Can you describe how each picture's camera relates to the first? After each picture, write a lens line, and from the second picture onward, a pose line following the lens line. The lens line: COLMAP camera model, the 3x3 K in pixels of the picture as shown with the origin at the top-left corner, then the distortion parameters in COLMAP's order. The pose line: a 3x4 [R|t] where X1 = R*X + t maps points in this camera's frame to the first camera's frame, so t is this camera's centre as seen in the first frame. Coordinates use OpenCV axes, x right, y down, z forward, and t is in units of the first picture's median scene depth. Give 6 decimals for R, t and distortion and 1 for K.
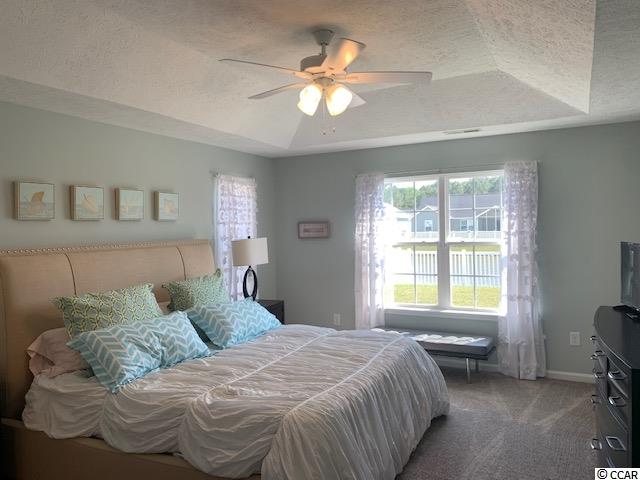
lens RADIAL K [[488.8, 0, 317.7], [0, 488.8, 241.5], [0, 0, 1]] dist [0.029444, -0.027939]
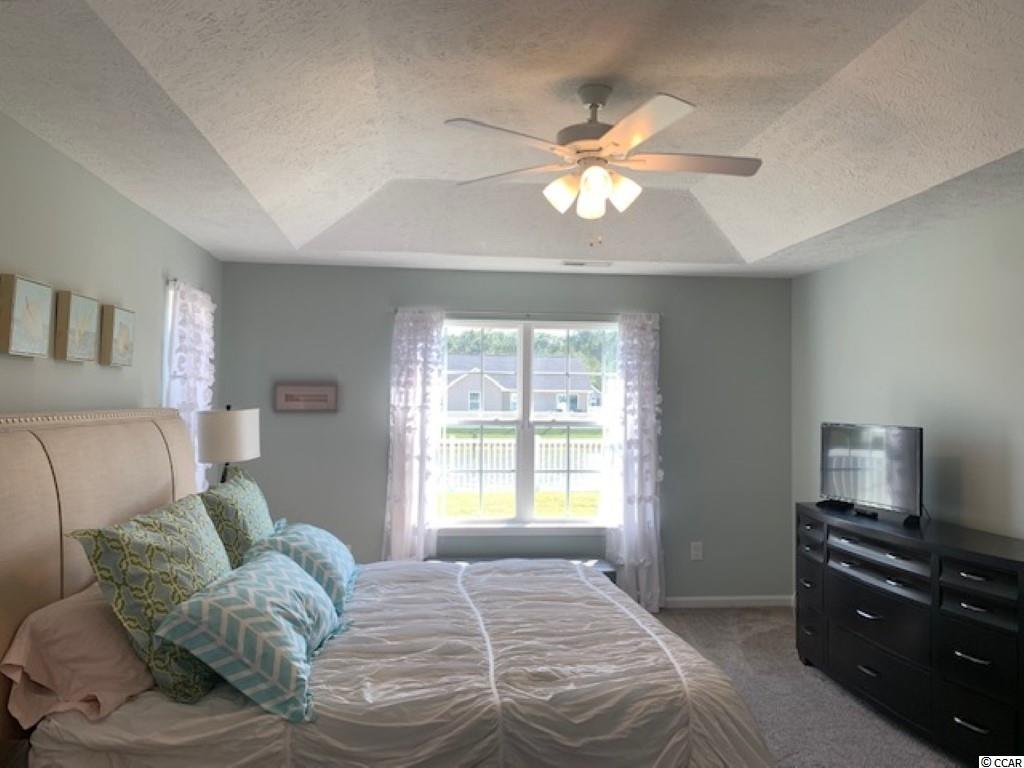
lens RADIAL K [[782.0, 0, 512.6], [0, 782.0, 381.4], [0, 0, 1]] dist [0.029444, -0.027939]
pose [[0.828028, 0.045296, 0.558854, -0.384613], [-0.013303, 0.998038, -0.061182, 0.013012], [-0.560529, 0.043226, 0.827006, 0.135454]]
